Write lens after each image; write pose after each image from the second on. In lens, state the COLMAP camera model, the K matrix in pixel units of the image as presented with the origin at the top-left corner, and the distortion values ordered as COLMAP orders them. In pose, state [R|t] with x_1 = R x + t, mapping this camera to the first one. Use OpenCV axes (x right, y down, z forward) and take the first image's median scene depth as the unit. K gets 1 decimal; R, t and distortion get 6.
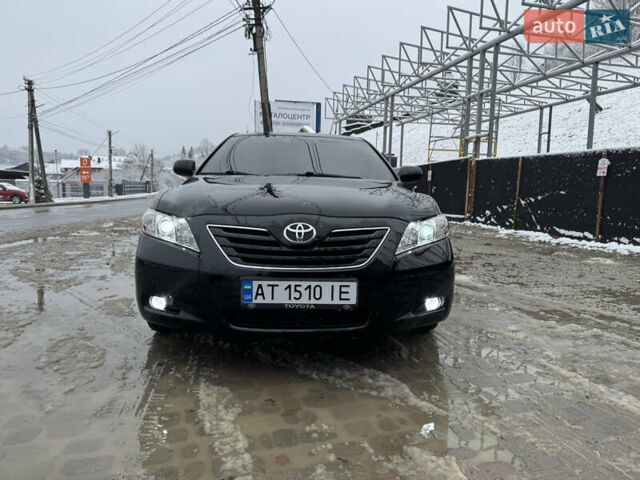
lens RADIAL K [[462.5, 0, 320.0], [0, 462.5, 240.0], [0, 0, 1]] dist [0.055547, -0.062698]
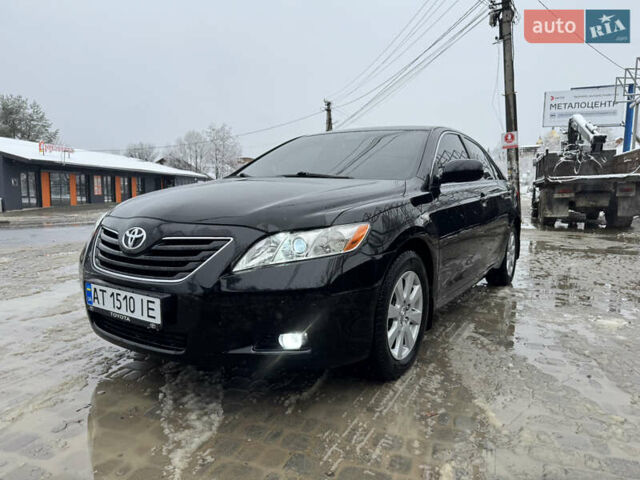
lens RADIAL K [[454.4, 0, 320.0], [0, 454.4, 240.0], [0, 0, 1]] dist [0.048718, -0.005595]
pose [[0.810963, 0.058342, -0.582182, 0.735909], [-0.060131, 0.998058, 0.016258, -0.045419], [0.582000, 0.021822, 0.812896, 0.436211]]
